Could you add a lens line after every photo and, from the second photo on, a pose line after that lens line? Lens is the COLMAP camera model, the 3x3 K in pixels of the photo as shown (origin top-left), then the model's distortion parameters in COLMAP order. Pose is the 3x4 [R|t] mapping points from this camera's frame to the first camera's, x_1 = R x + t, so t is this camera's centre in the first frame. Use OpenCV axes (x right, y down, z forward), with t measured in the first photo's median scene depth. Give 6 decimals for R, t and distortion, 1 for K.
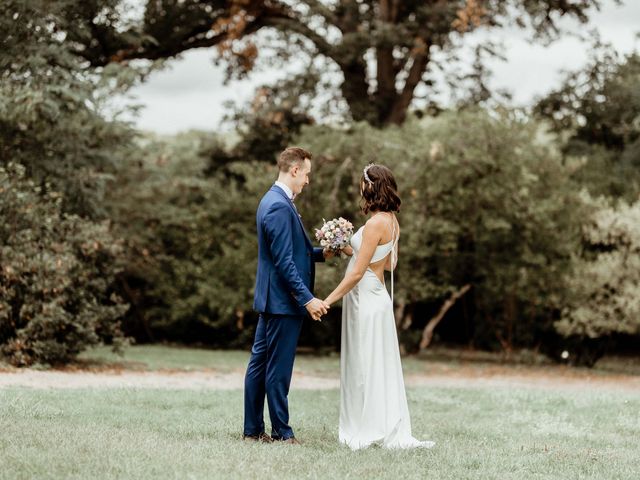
lens RADIAL K [[2515.6, 0, 321.1], [0, 2515.6, 240.1], [0, 0, 1]] dist [-0.089116, 0.000000]
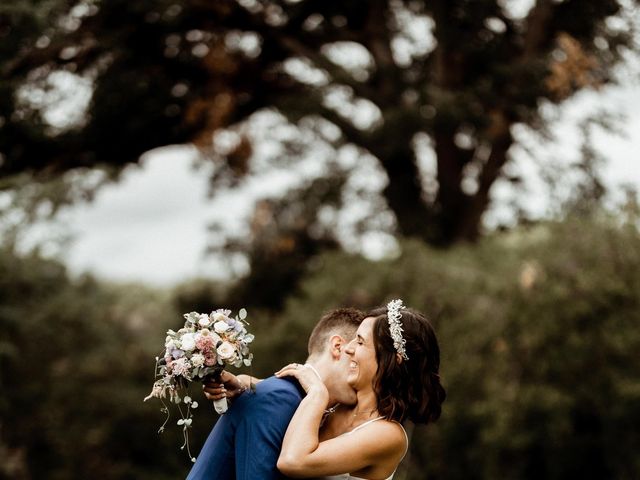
lens RADIAL K [[2716.4, 0, 318.3], [0, 2716.4, 240.1], [0, 0, 1]] dist [-0.101262, 0.000000]
pose [[0.997953, -0.055917, -0.031040, 0.012704], [0.053967, 0.996710, -0.060479, -0.006011], [0.034320, 0.058680, 0.997687, 0.286838]]
